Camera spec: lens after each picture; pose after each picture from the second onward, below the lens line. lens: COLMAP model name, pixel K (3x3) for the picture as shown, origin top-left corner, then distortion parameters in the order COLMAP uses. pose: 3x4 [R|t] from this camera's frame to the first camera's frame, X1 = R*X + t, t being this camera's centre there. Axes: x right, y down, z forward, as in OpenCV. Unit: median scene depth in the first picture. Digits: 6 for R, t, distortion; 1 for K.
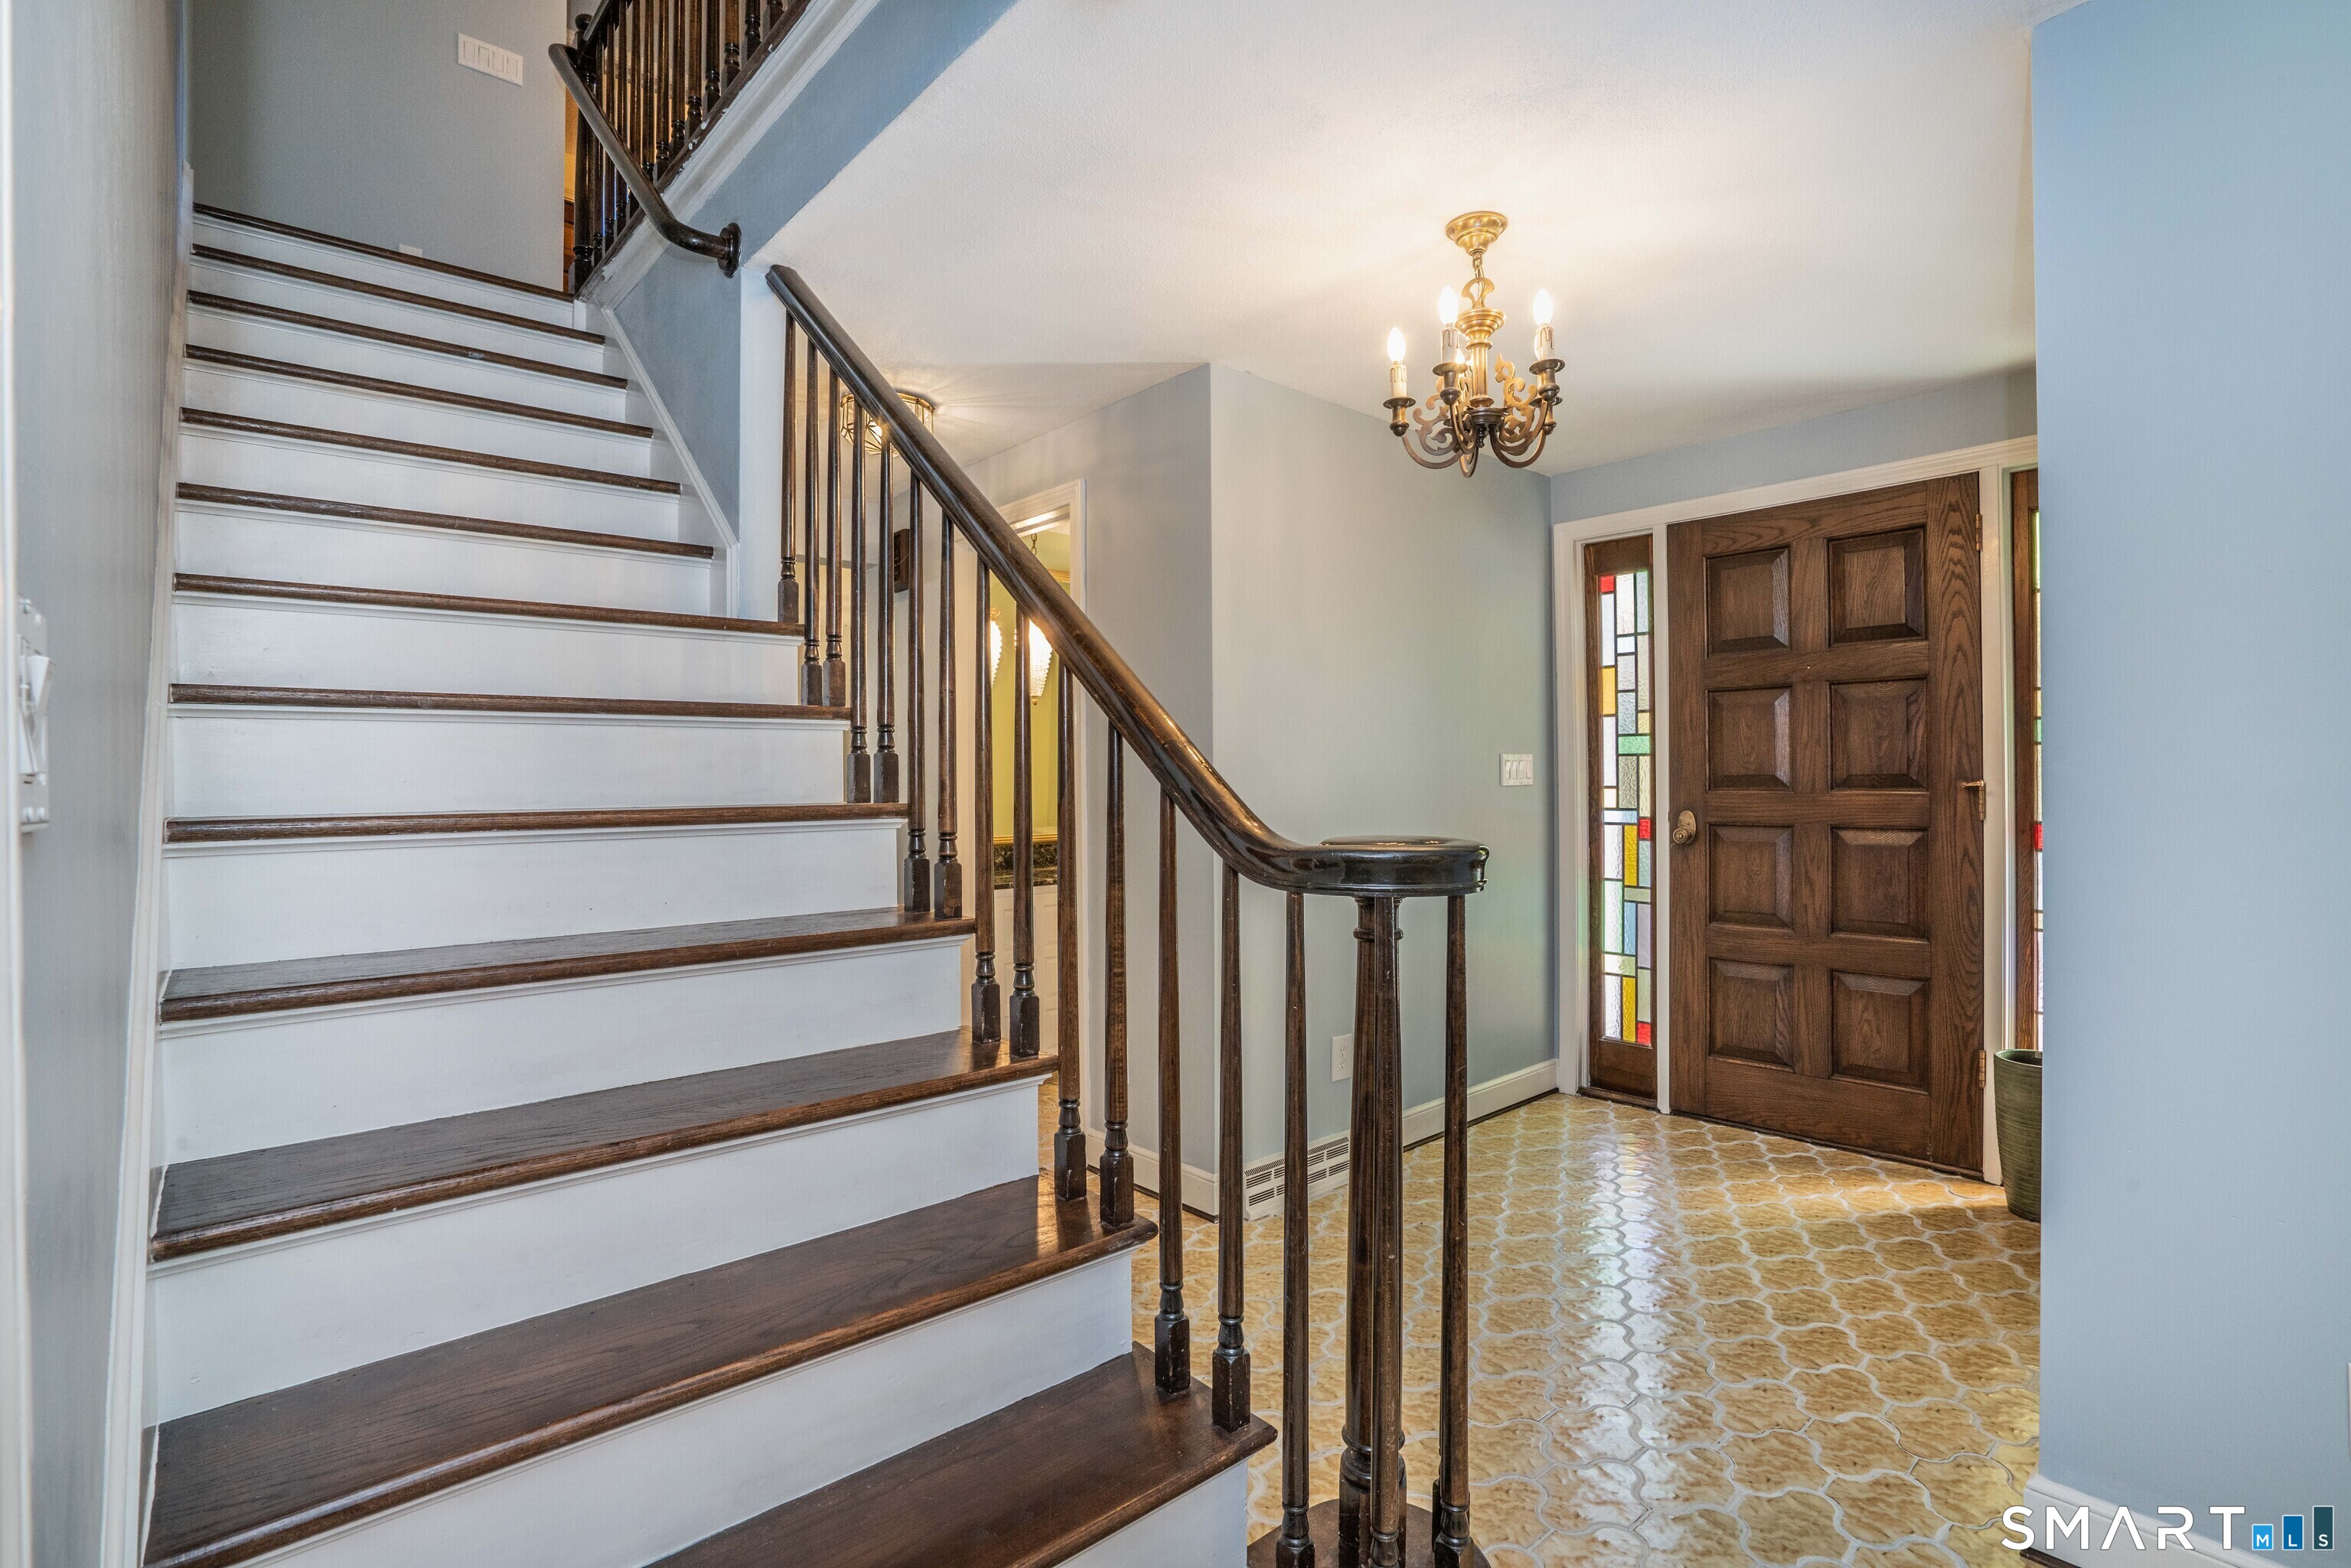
lens RADIAL K [[1073.3, 0, 1175.5], [0, 1073.3, 784.0], [0, 0, 1]] dist [-0.052631, -0.000211]
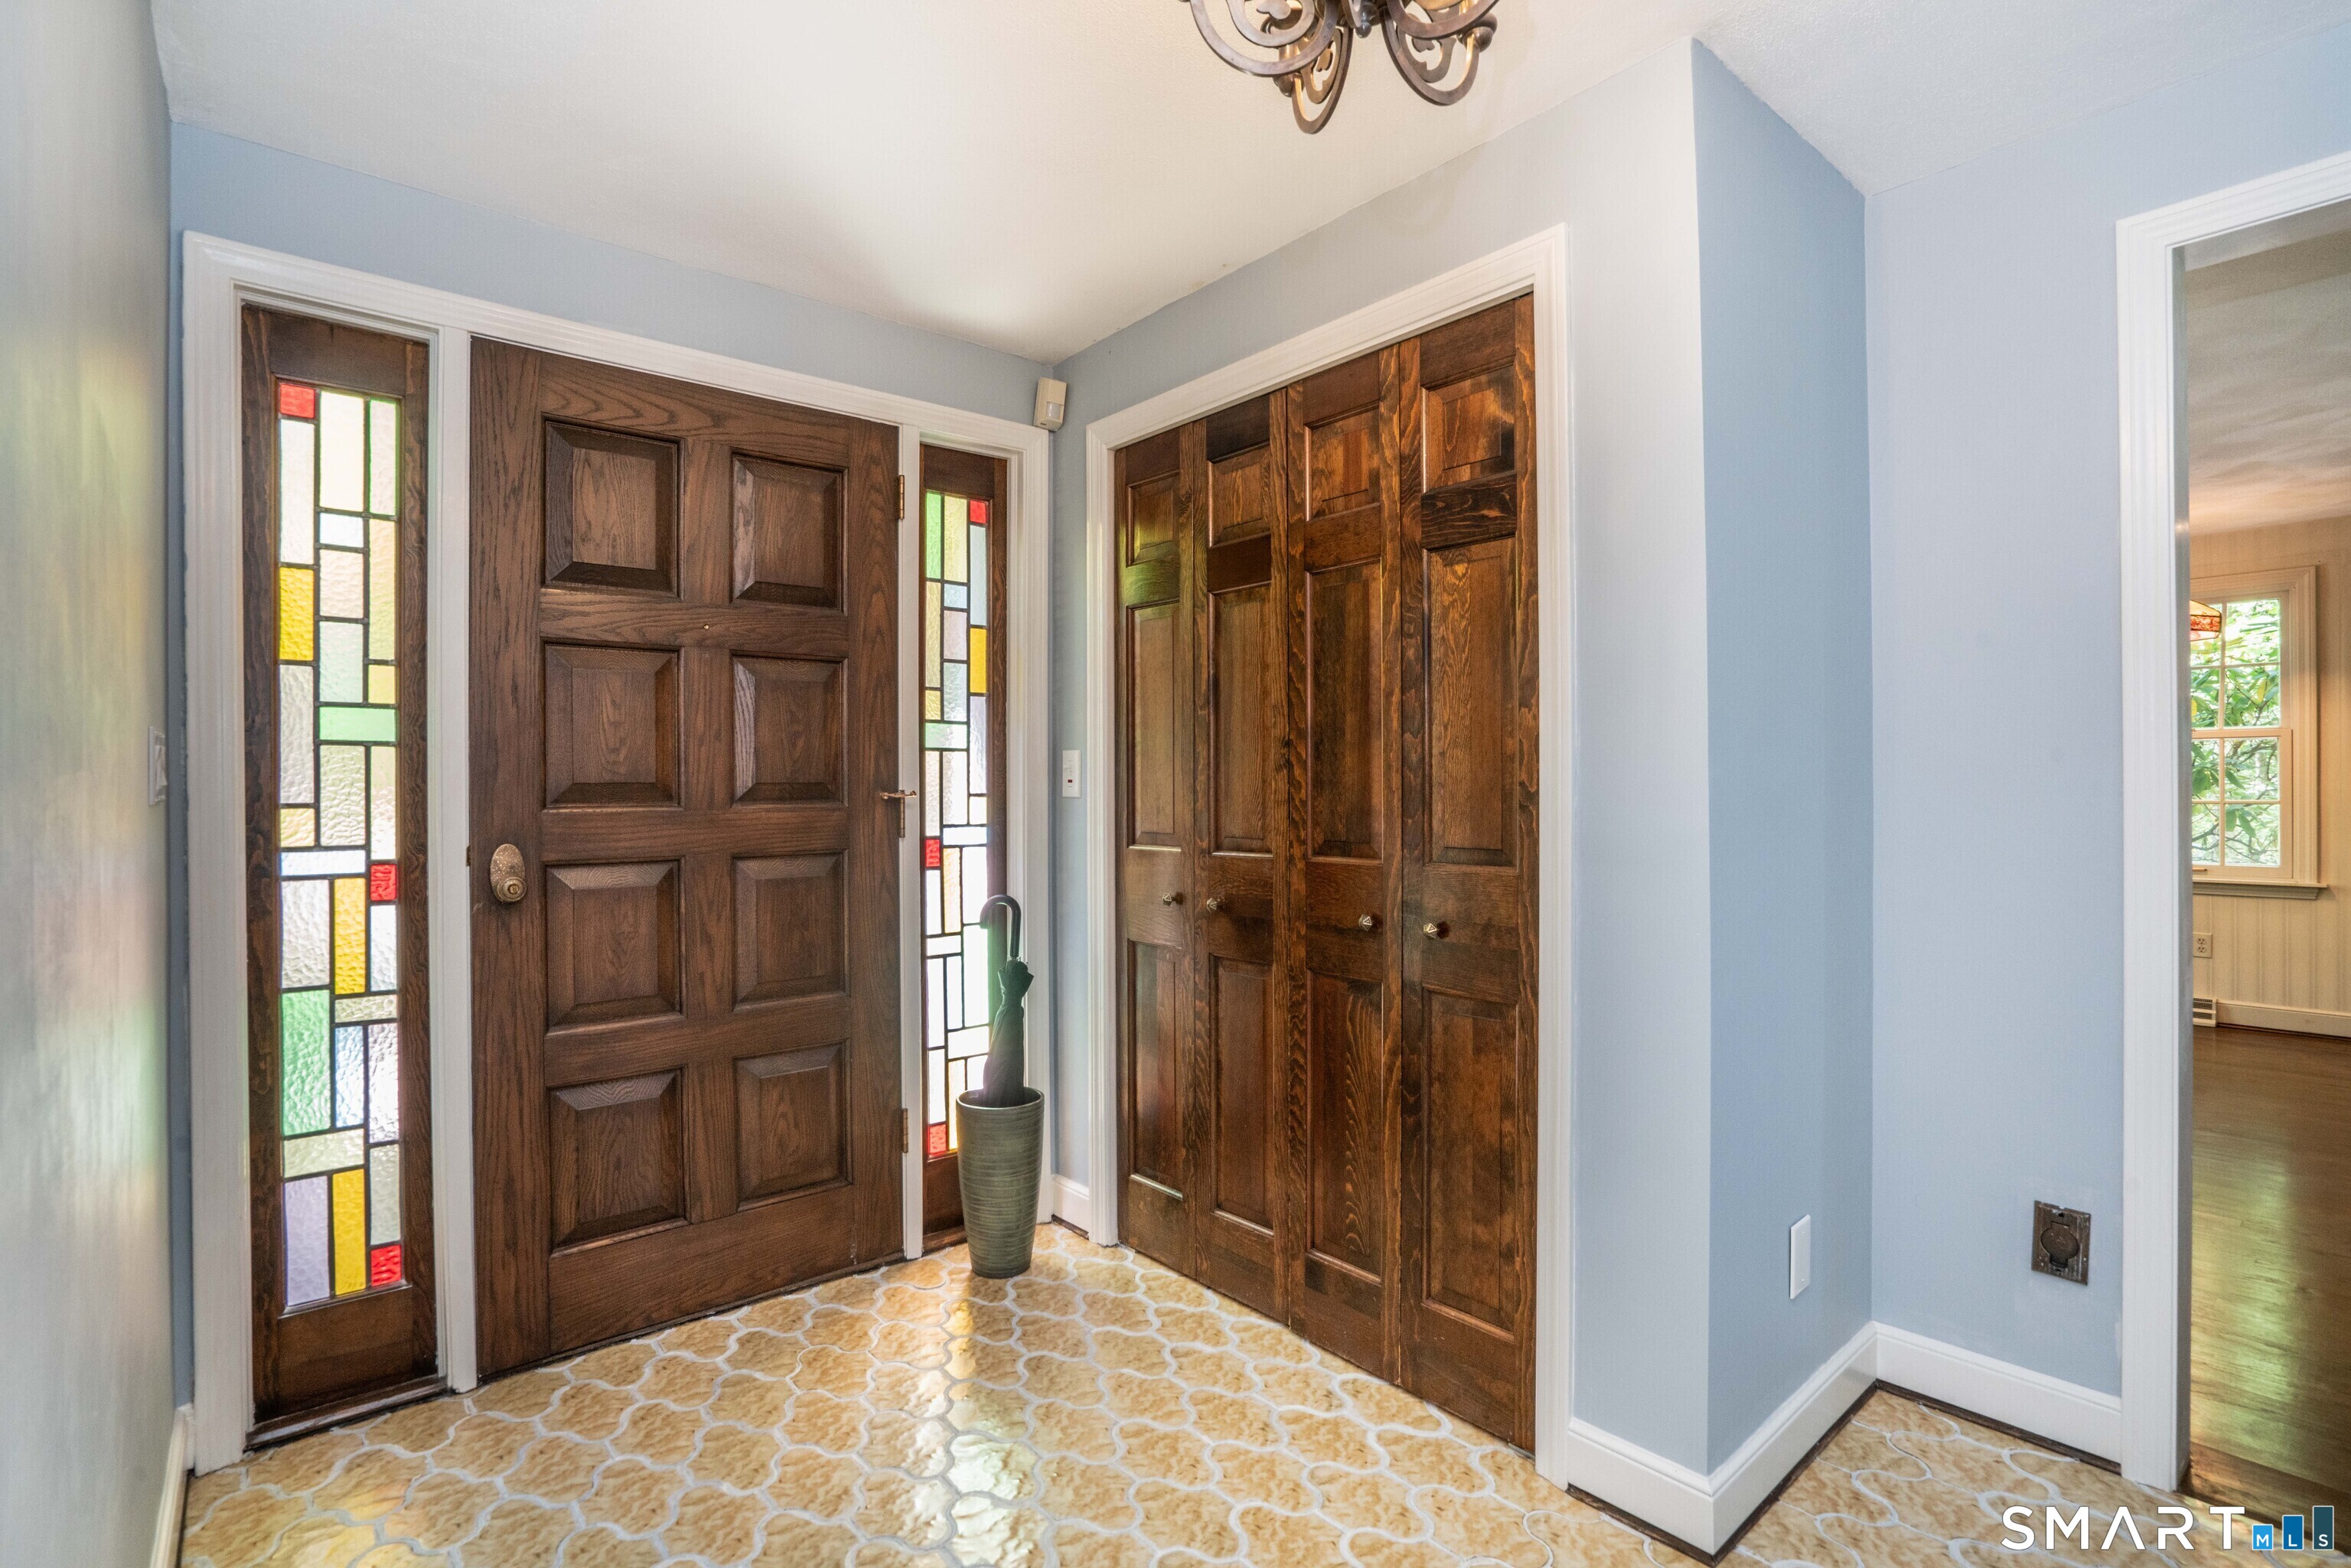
lens RADIAL K [[1096.9, 0, 1175.5], [0, 1096.9, 784.0], [0, 0, 1]] dist [-0.067742, 0.024921]
pose [[0.020416, 0.008908, 0.999752, -0.091889], [0.009193, 0.999916, -0.009097, 0.001260], [-0.999749, 0.009376, 0.020332, 0.640101]]
